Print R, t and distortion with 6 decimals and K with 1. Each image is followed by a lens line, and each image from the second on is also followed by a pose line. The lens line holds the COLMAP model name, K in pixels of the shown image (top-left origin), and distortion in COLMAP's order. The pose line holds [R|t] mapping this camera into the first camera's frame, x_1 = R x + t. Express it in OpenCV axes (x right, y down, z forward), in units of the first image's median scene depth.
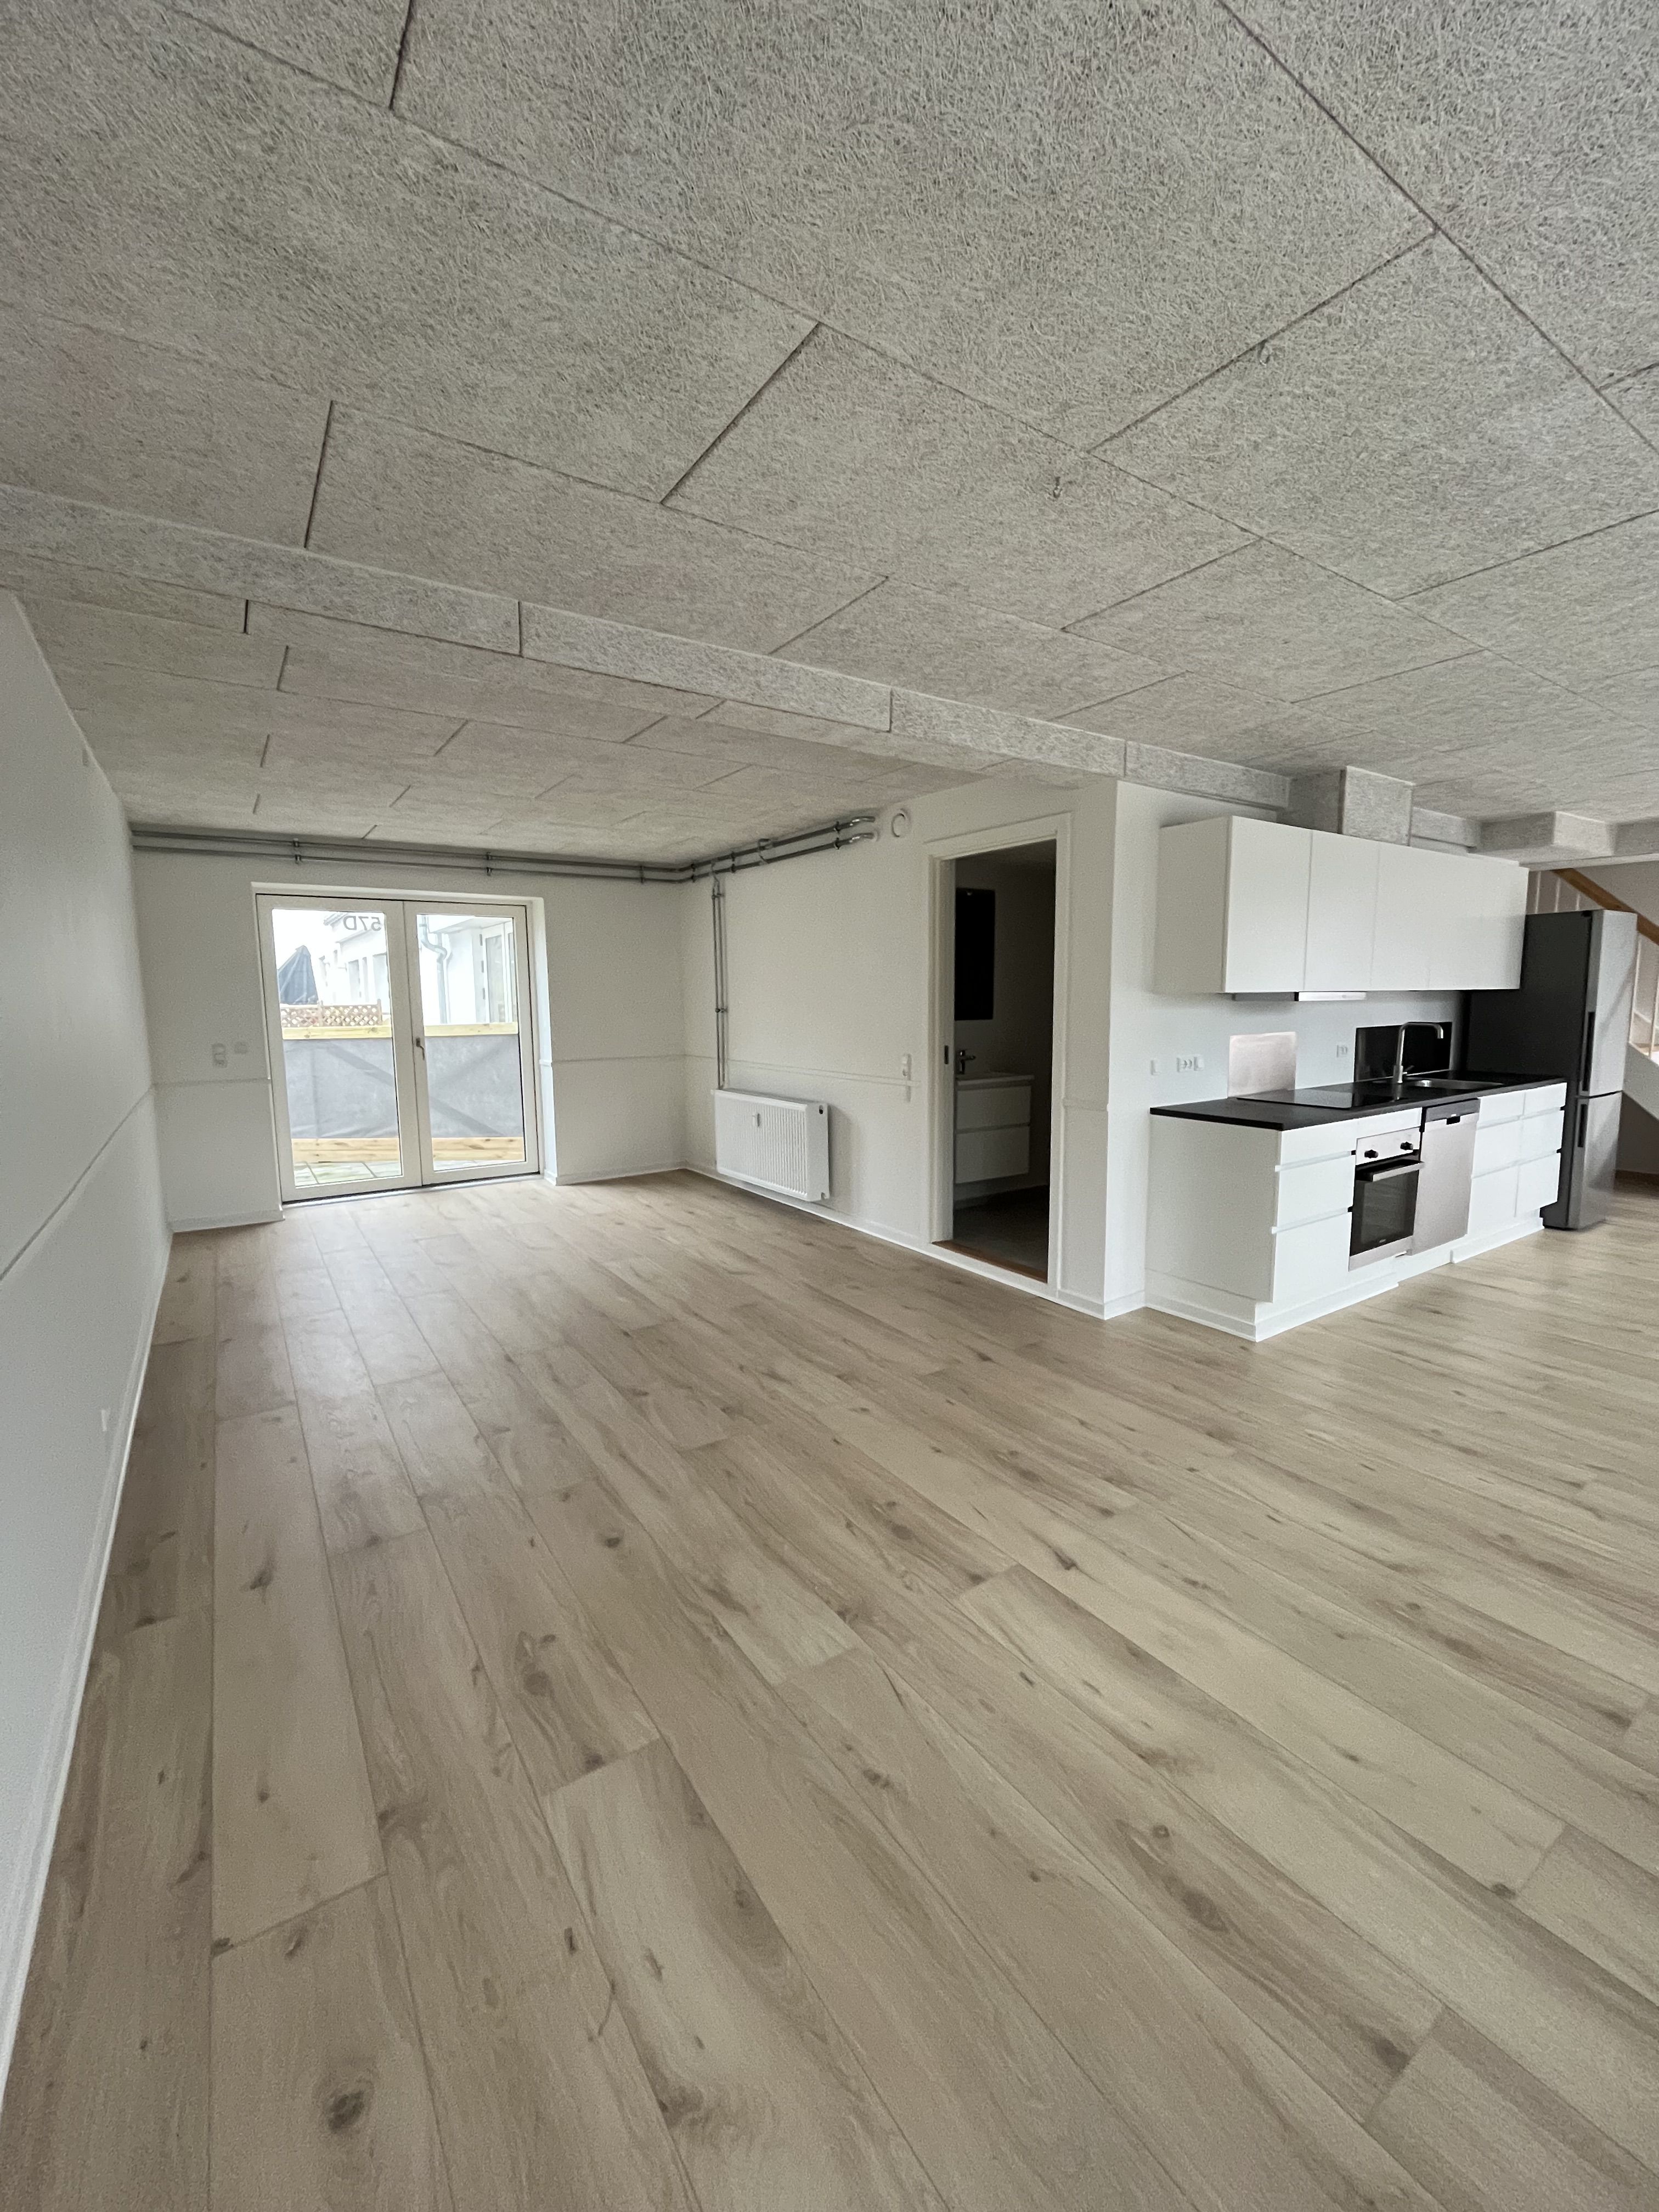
lens RADIAL K [[901.3, 0, 828.2], [0, 901.3, 1102.8], [0, 0, 1]] dist [-0.002541, 0.000056]
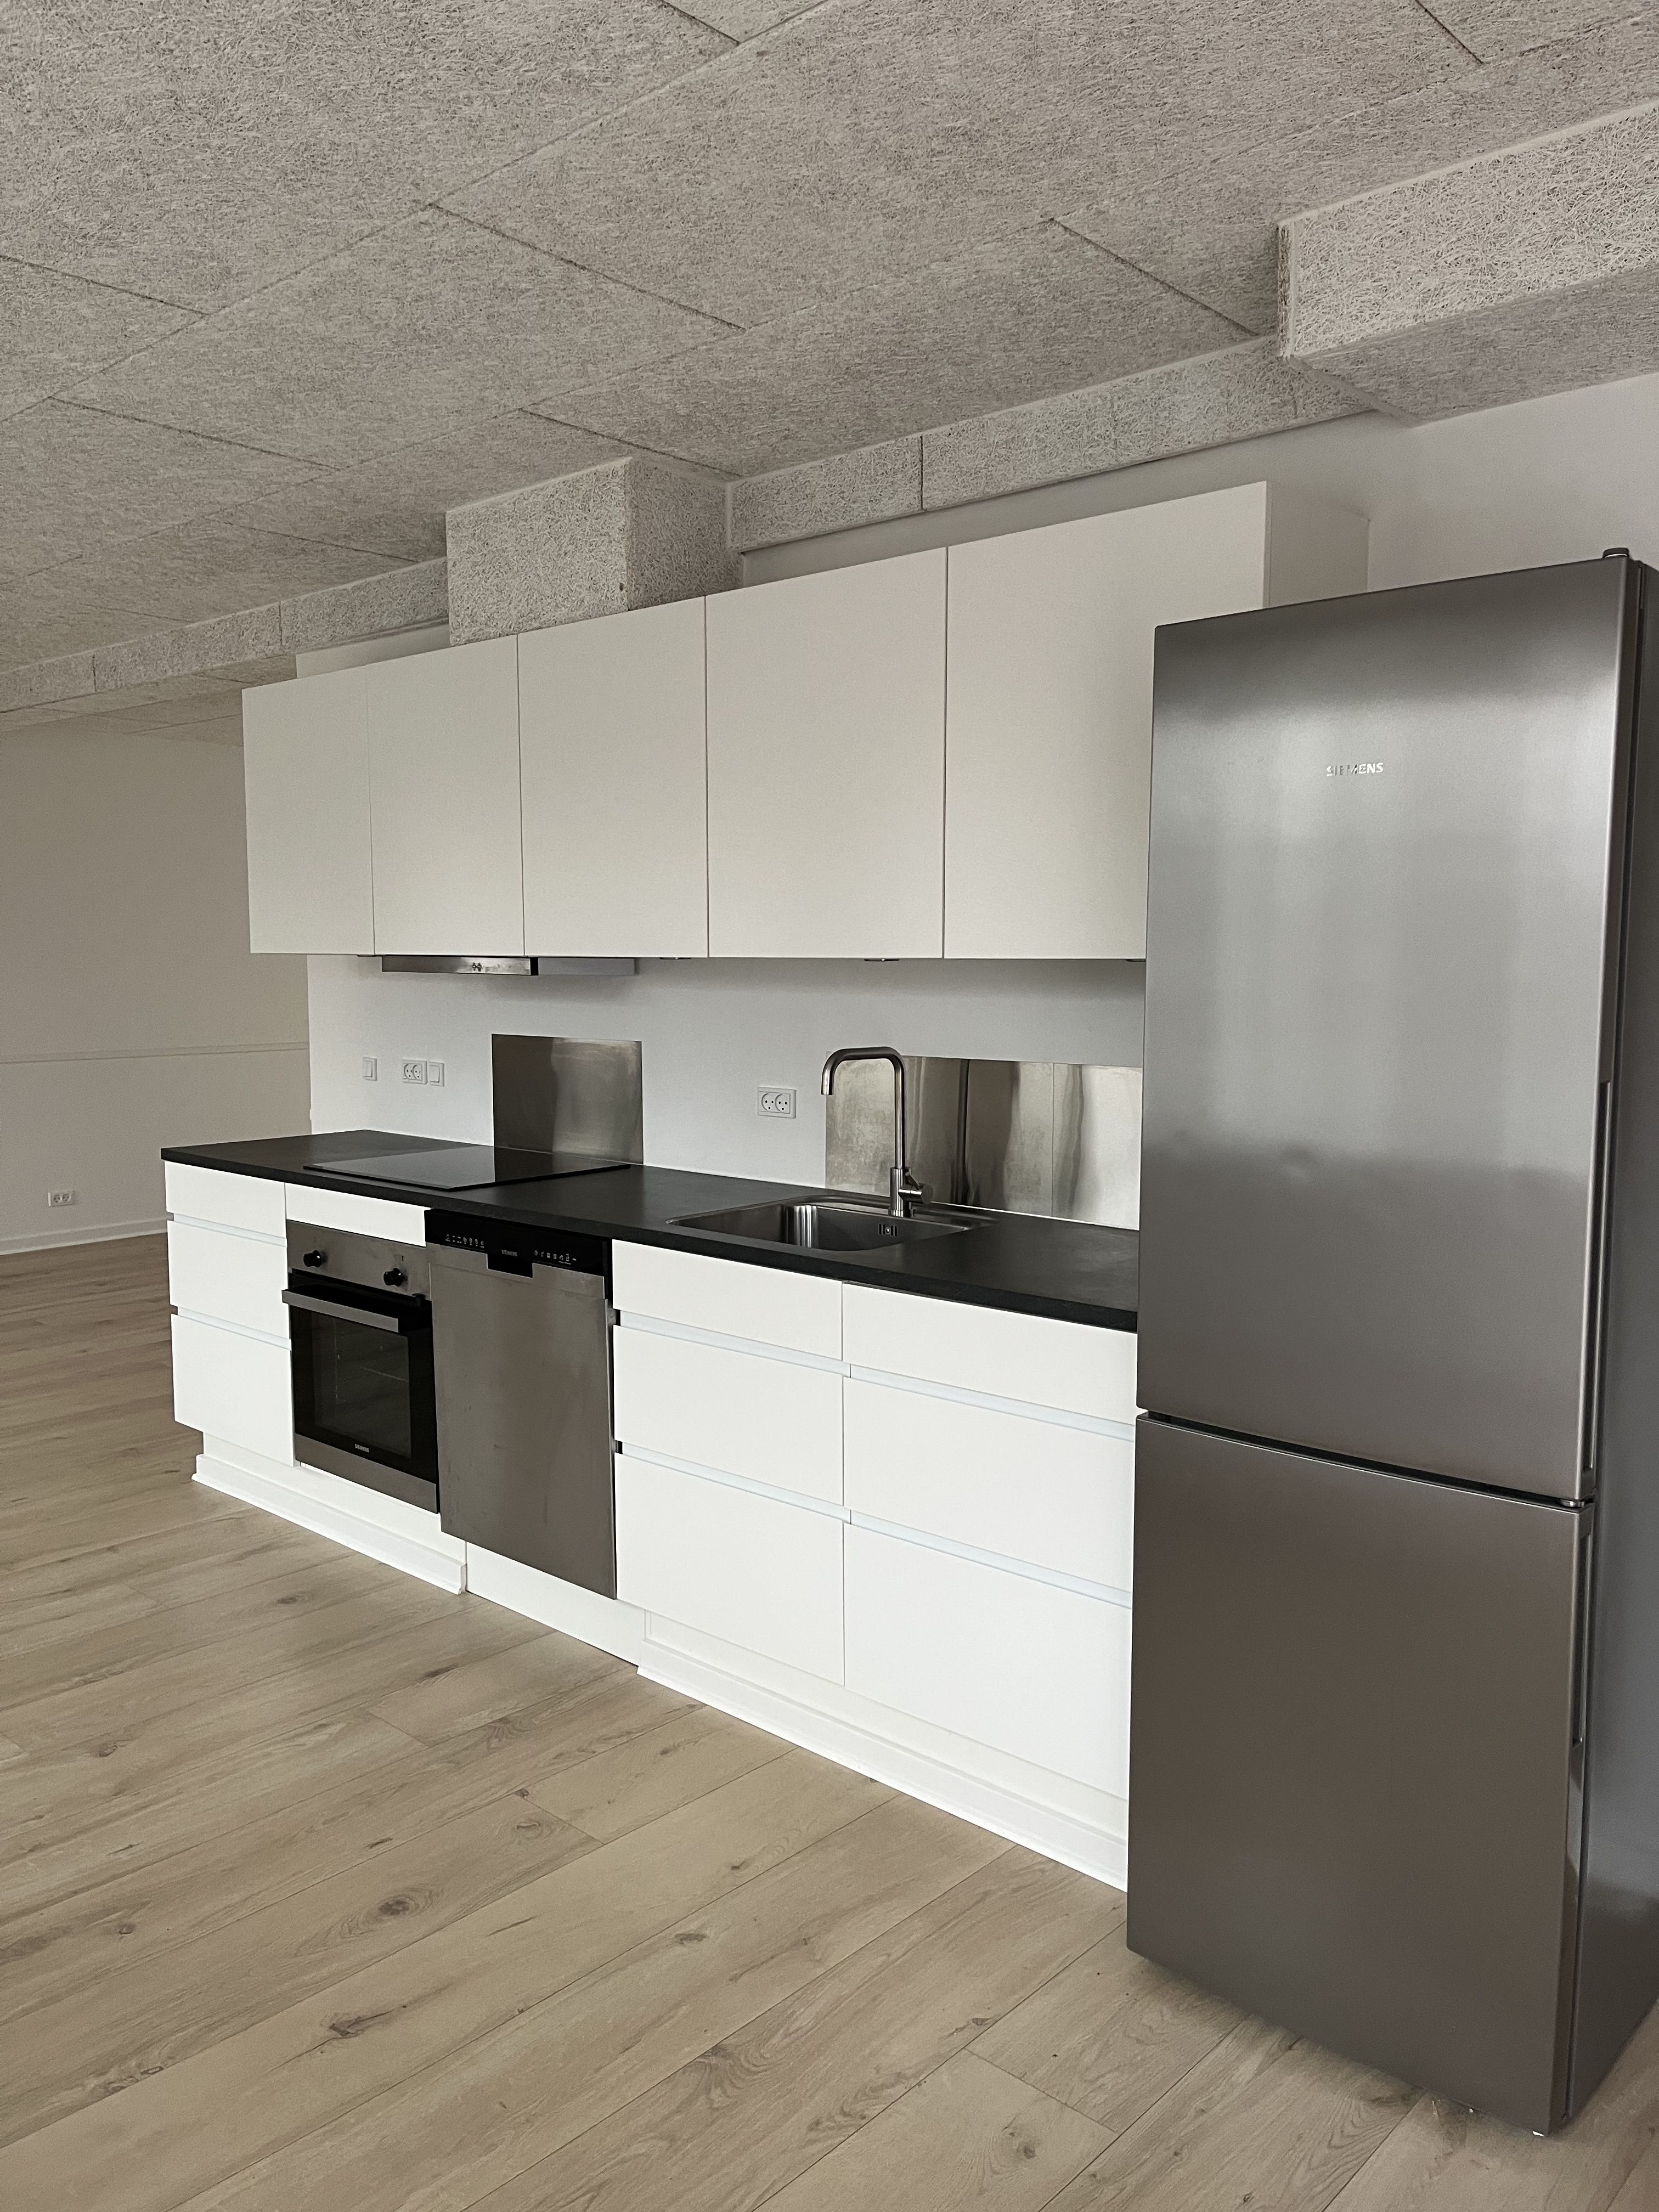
lens RADIAL K [[1663.2, 0, 835.5], [0, 1663.2, 1108.6], [0, 0, 1]] dist [0.095455, -0.129166]
pose [[0.233553, 0.106036, -0.966545, 2.393444], [-0.120317, 0.989548, 0.079487, -0.217489], [0.964871, 0.097727, 0.243870, 1.535900]]
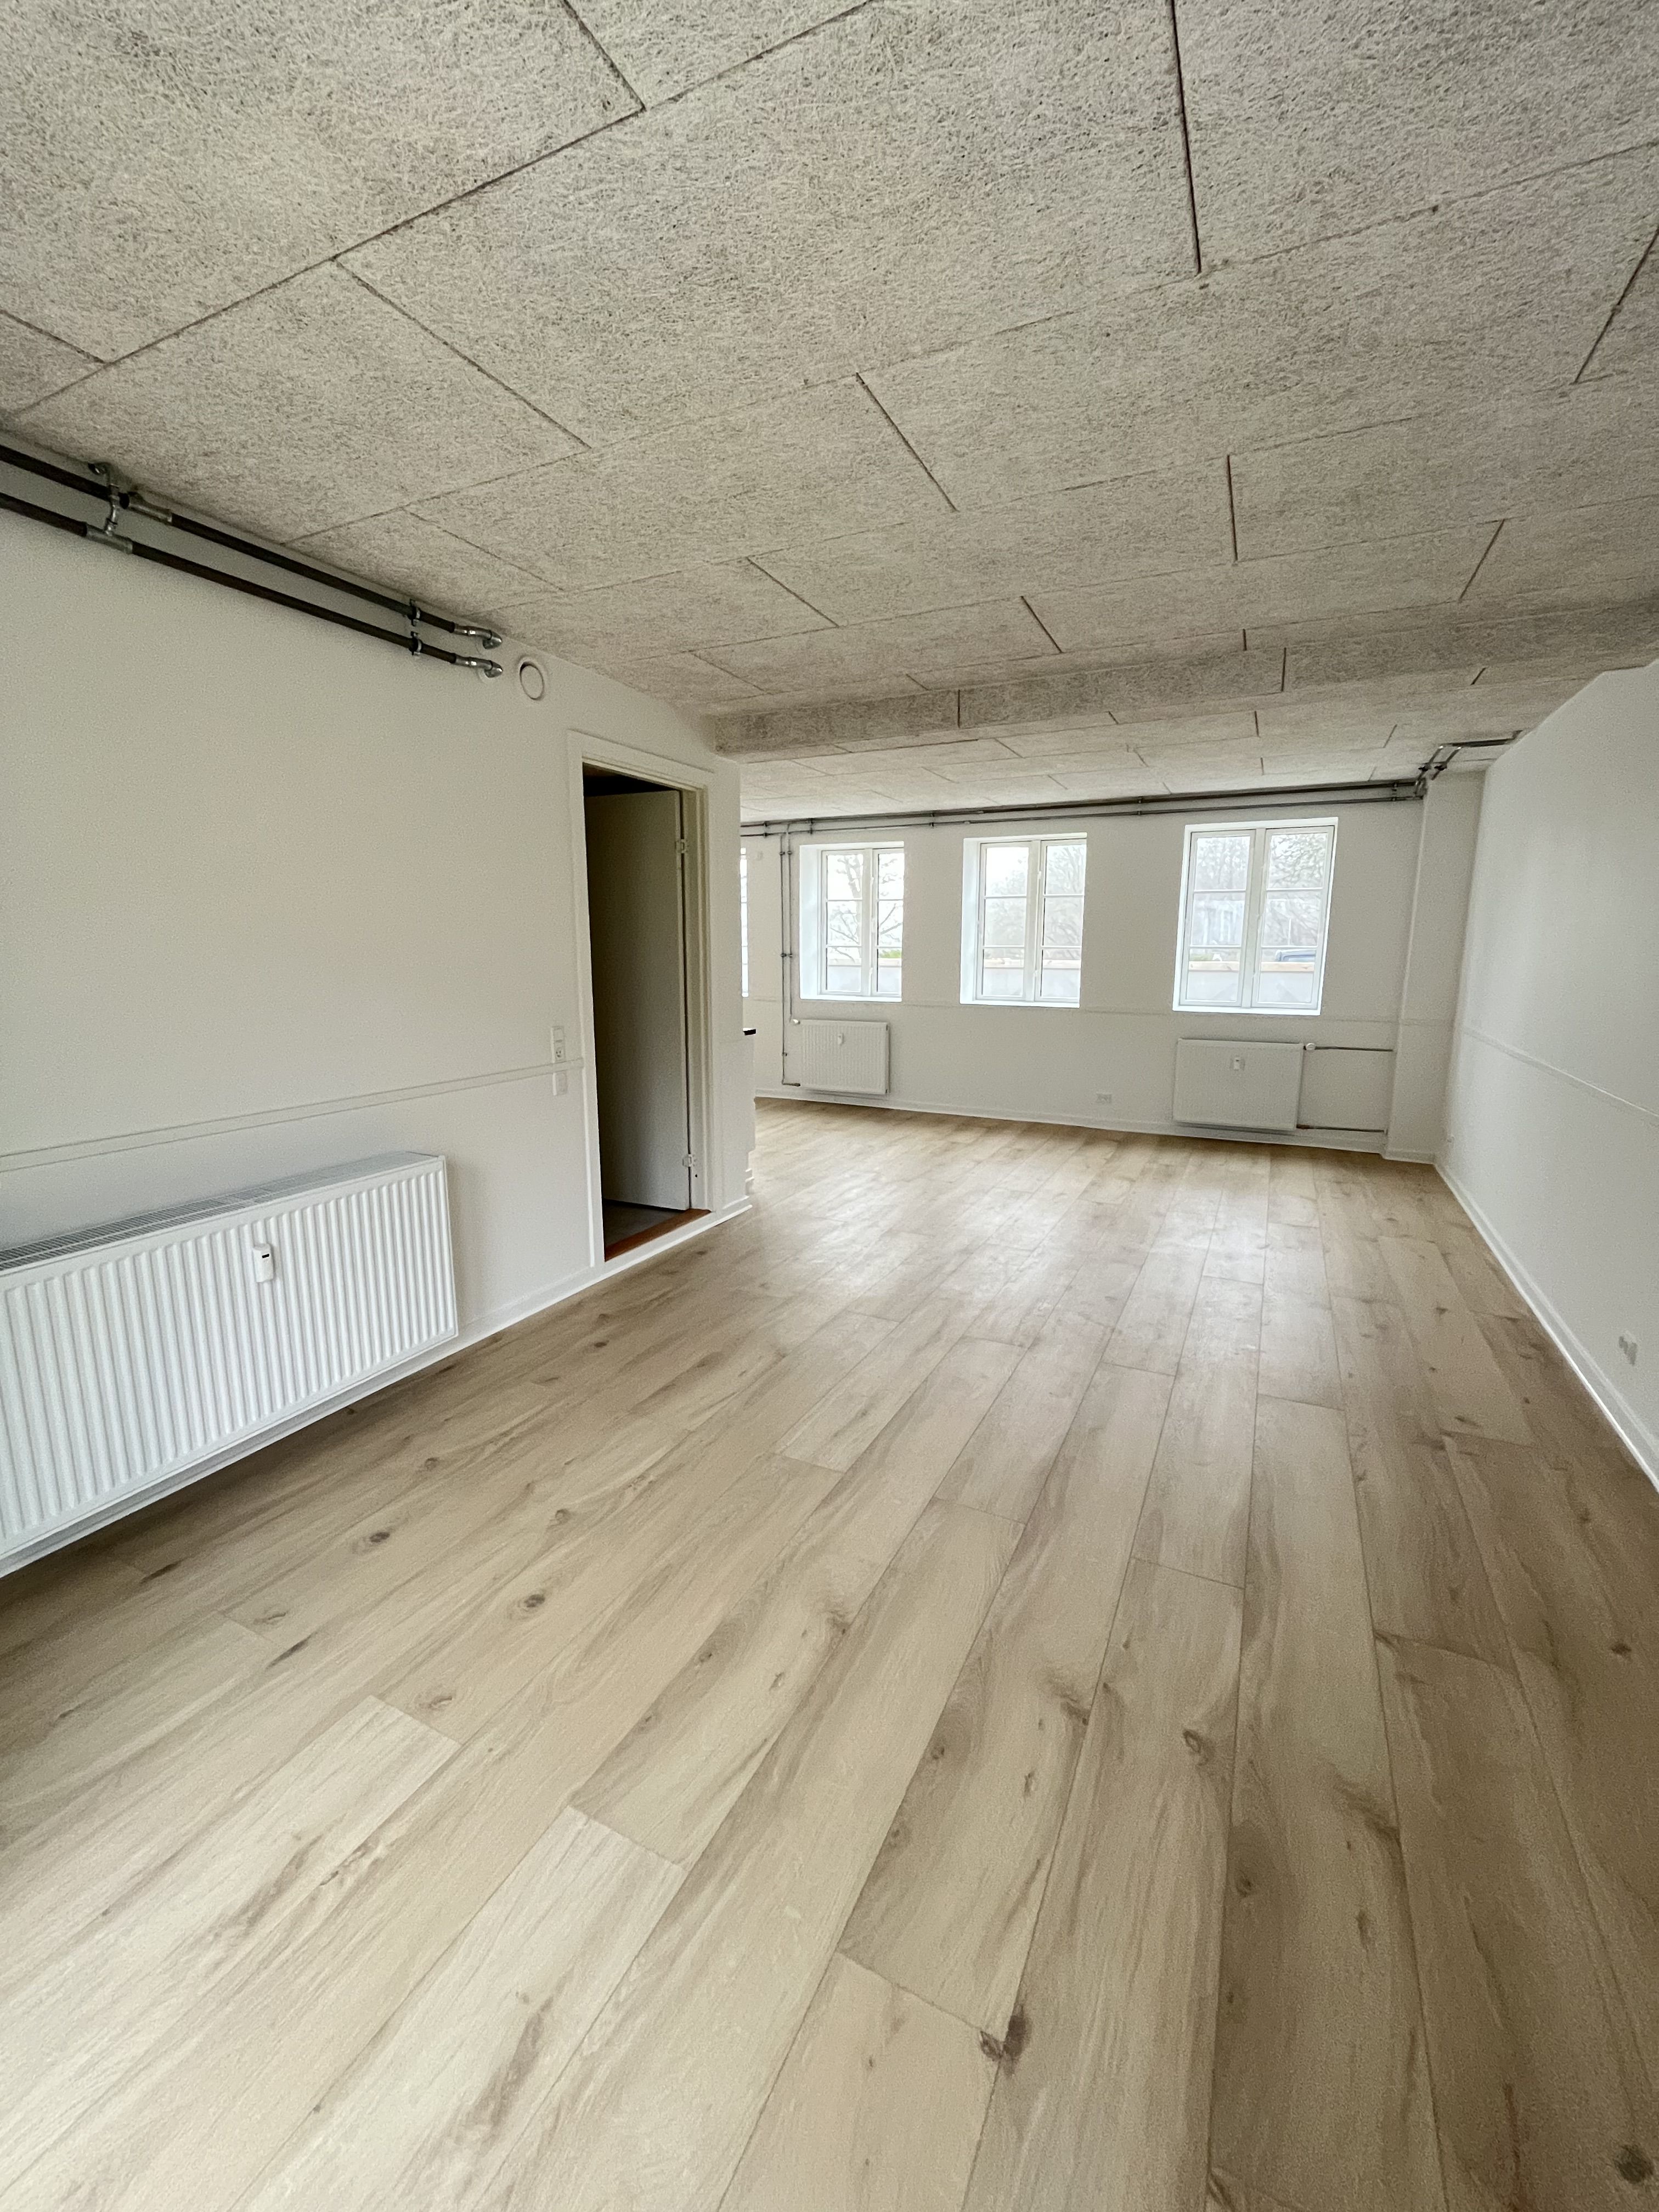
lens RADIAL K [[901.3, 0, 828.2], [0, 901.3, 1102.8], [0, 0, 1]] dist [-0.002541, 0.000056]
pose [[-0.492485, -0.142327, 0.858604, -1.152157], [0.106961, 0.969161, 0.222005, -0.236372], [-0.863723, 0.201171, -0.462074, 2.121345]]
